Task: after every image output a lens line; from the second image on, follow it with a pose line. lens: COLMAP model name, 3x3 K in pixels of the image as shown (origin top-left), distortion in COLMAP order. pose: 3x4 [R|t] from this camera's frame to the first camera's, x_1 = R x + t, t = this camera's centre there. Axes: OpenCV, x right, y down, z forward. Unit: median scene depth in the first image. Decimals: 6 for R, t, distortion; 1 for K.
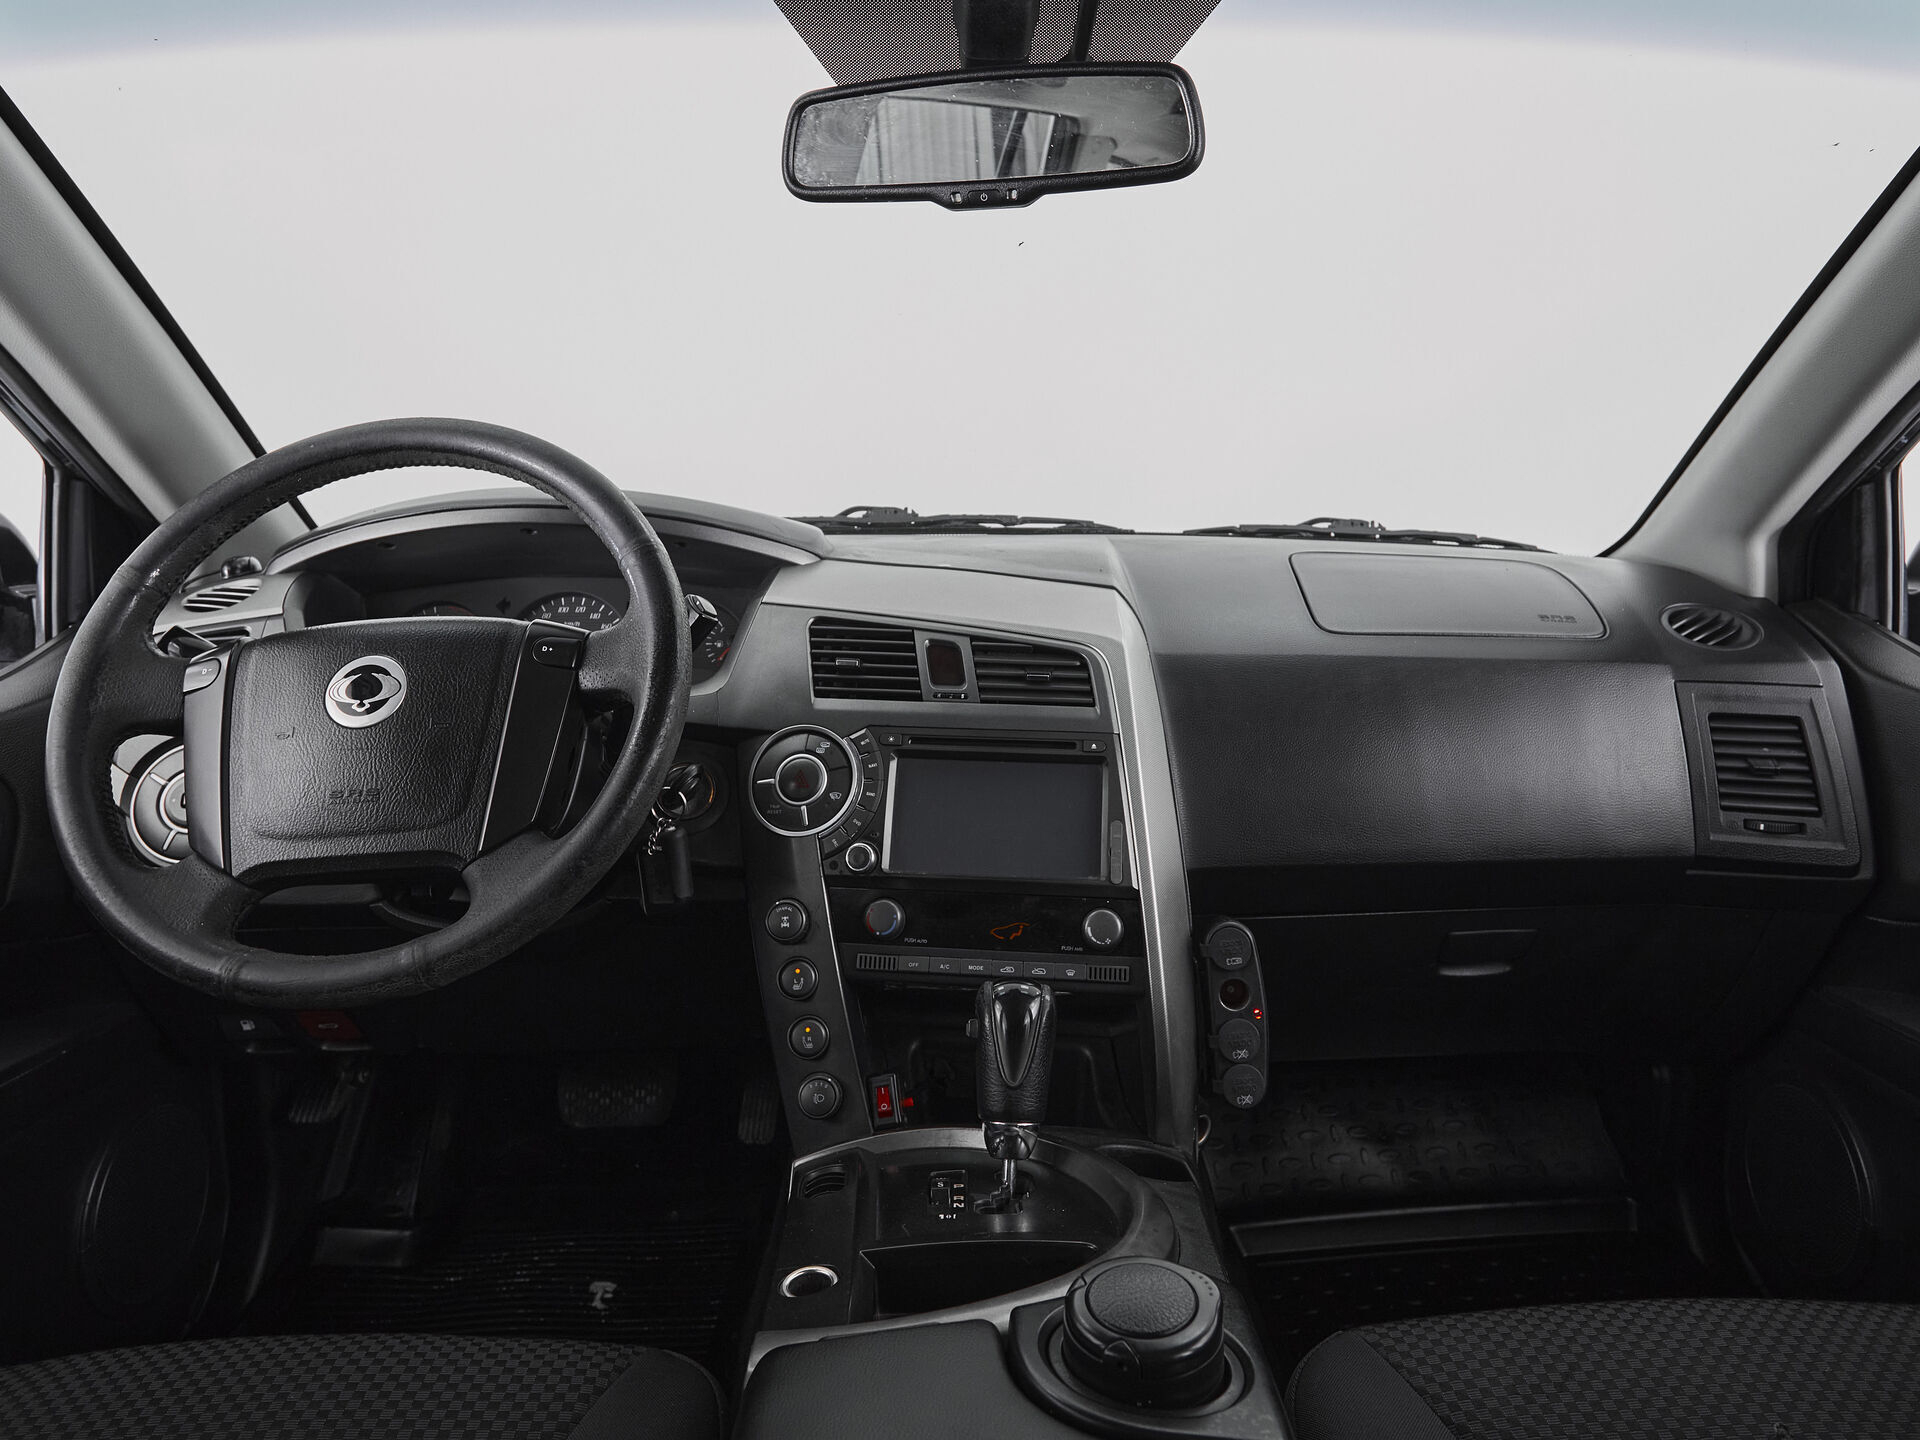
lens RADIAL K [[1234.1, 0, 995.2], [0, 1234.1, 658.8], [0, 0, 1]] dist [0.007212, -0.002254]
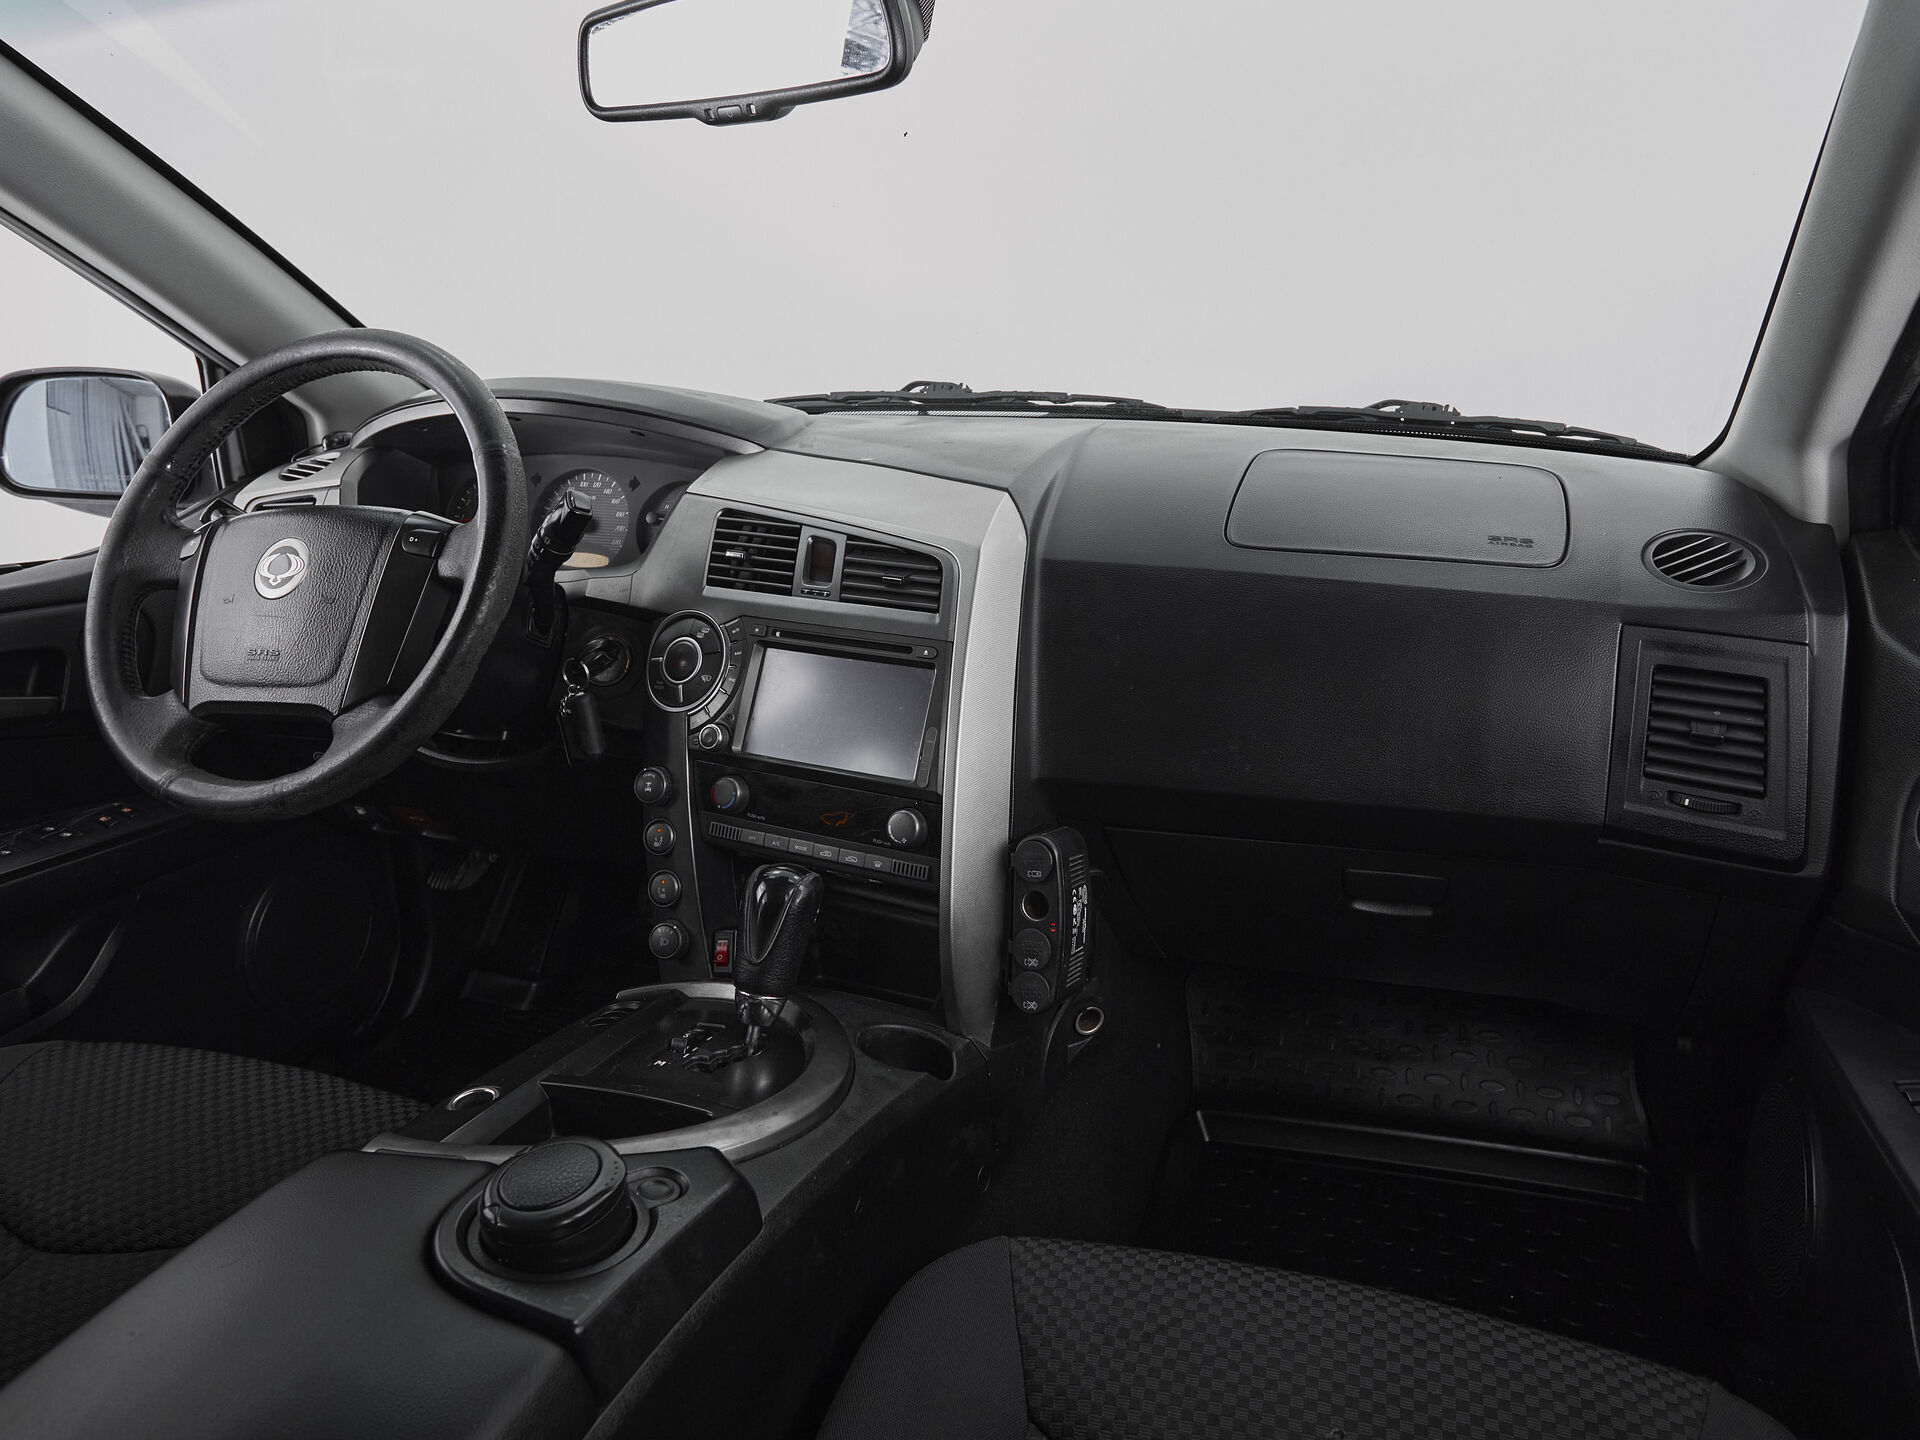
lens RADIAL K [[1221.1, 0, 1018.9], [0, 1221.1, 653.8], [0, 0, 1]] dist [0.006623, 0.001030]
pose [[0.949775, 0.080516, -0.302397, 0.449100], [-0.037969, 0.988844, 0.144035, -0.075074], [0.310620, -0.125320, 0.942237, 0.067625]]
